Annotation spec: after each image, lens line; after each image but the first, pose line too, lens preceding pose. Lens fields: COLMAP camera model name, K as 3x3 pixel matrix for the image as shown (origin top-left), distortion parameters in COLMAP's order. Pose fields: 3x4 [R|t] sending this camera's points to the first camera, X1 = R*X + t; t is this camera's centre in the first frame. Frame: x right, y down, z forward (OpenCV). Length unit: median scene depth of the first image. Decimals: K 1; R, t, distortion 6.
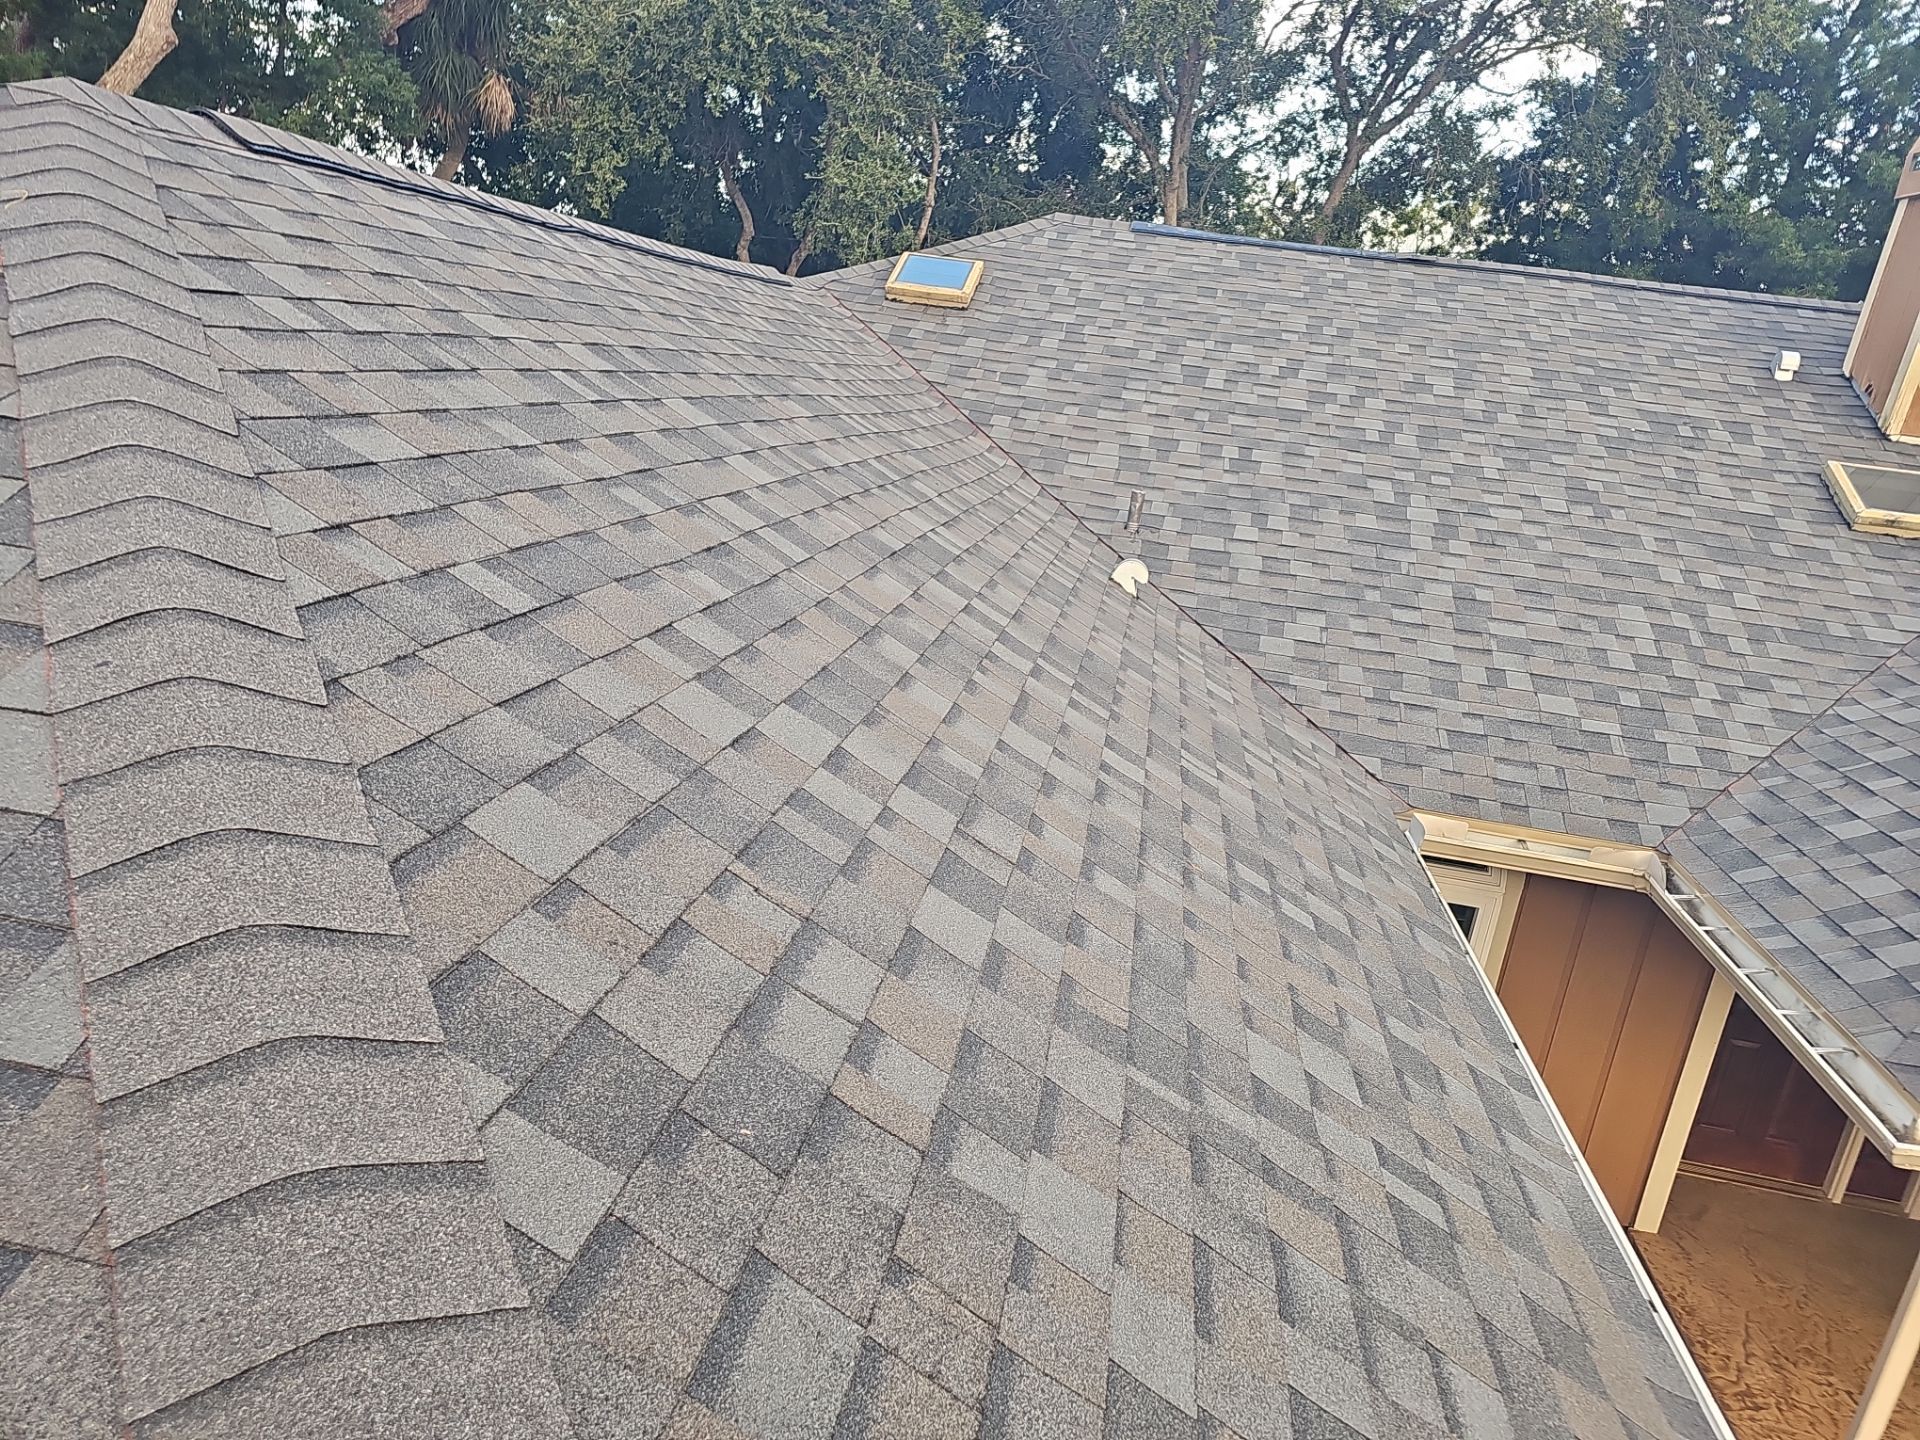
lens RADIAL K [[1249.0, 0, 957.7], [0, 1249.0, 737.3], [0, 0, 1]] dist [0.065375, -0.061031]
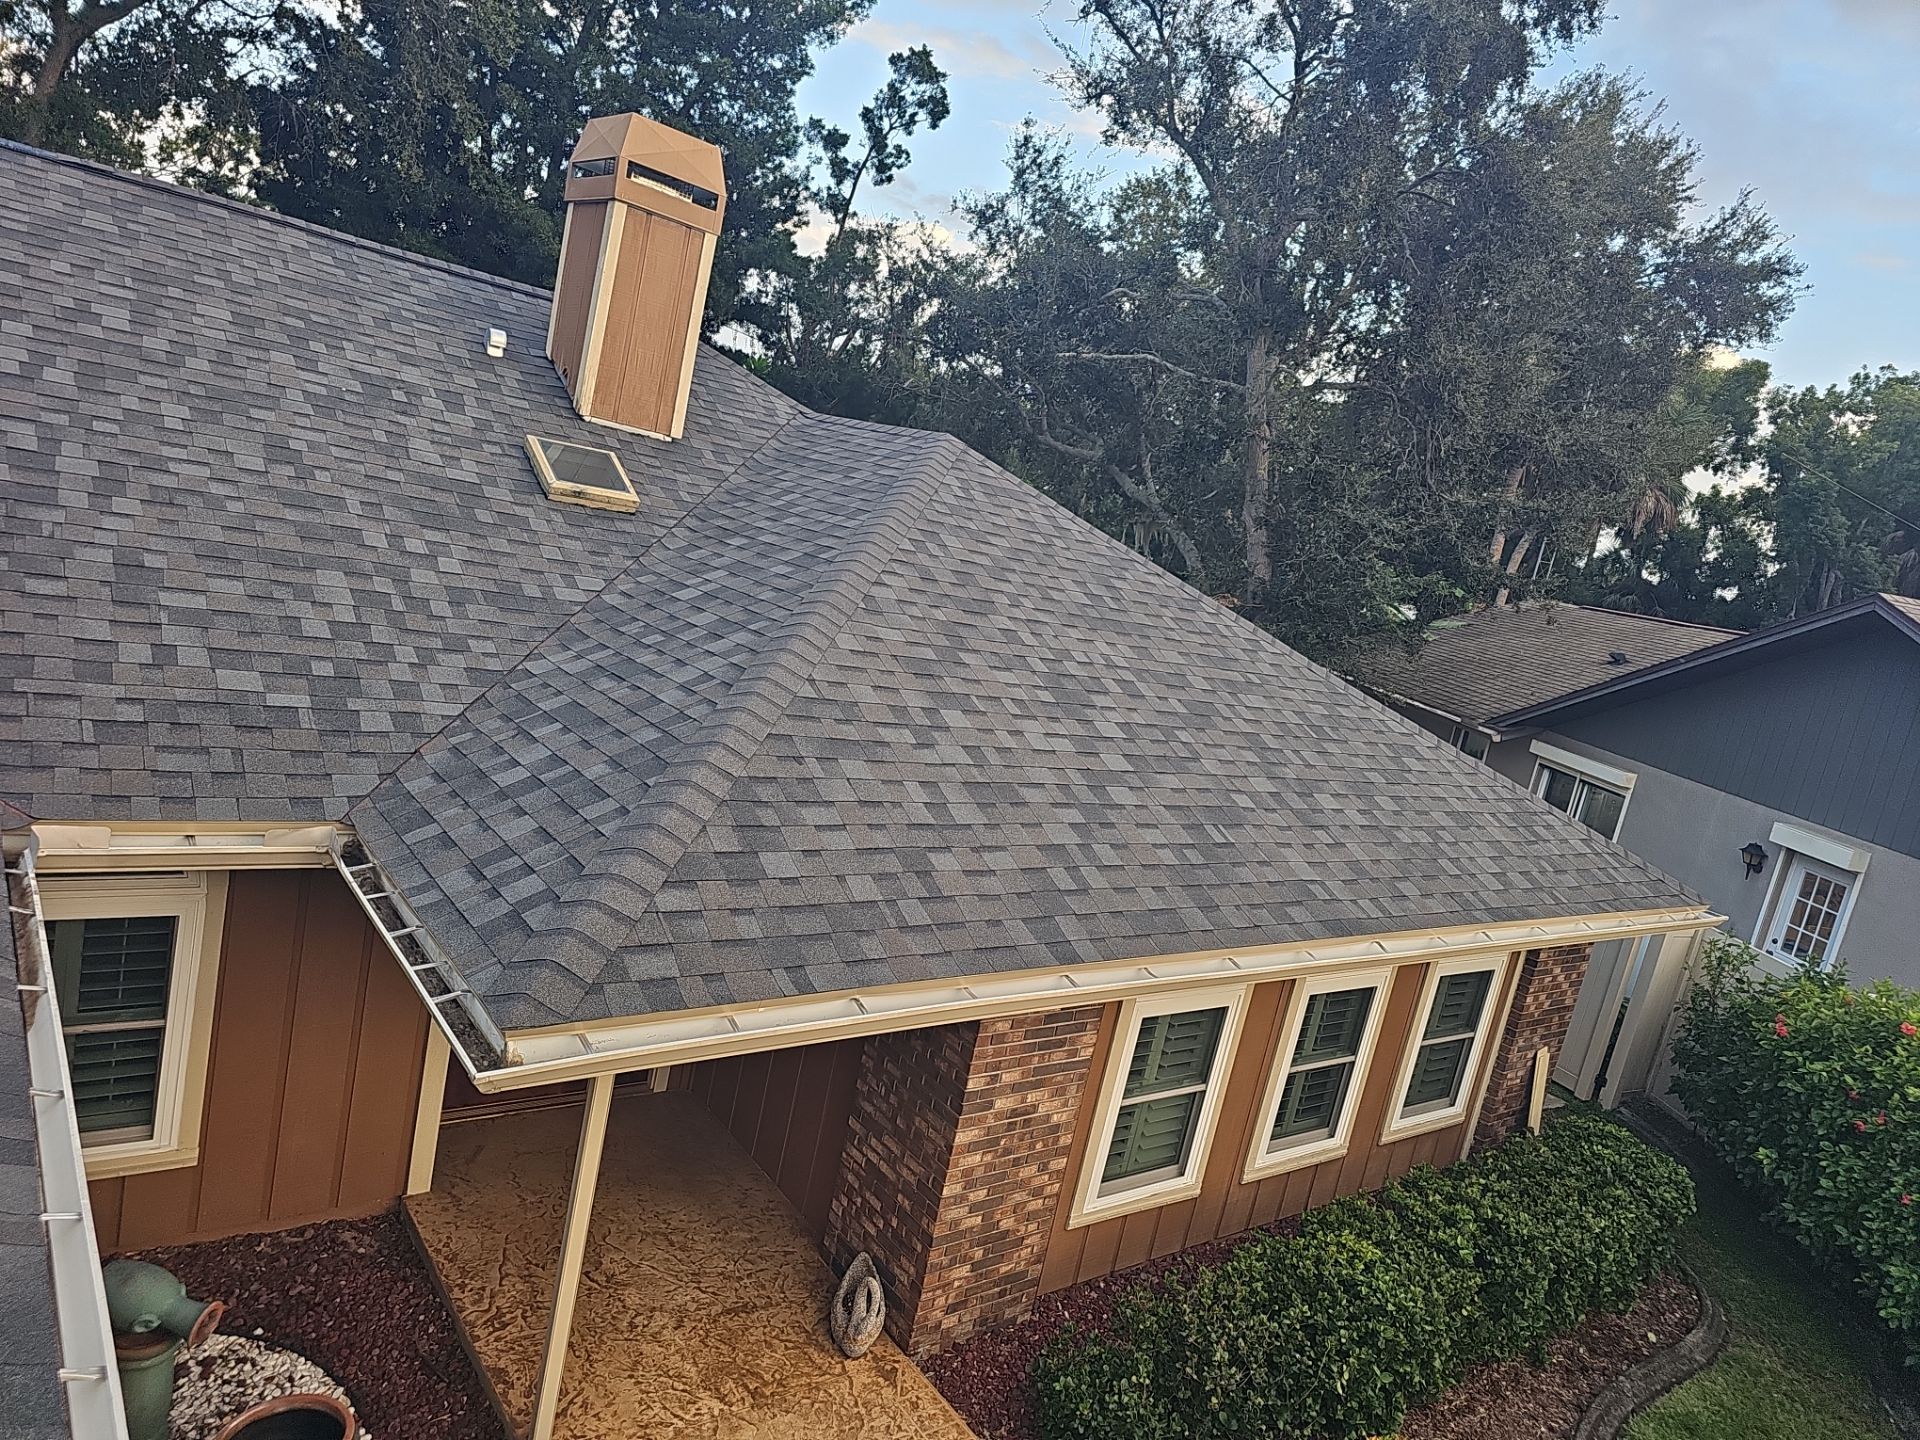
lens RADIAL K [[1247.3, 0, 962.2], [0, 1247.3, 748.2], [0, 0, 1]] dist [0.061279, -0.049049]
pose [[0.690132, -0.120129, 0.713643, 0.140960], [0.094489, 0.992642, 0.075718, 0.002572], [-0.717489, 0.015176, 0.696405, -0.015091]]
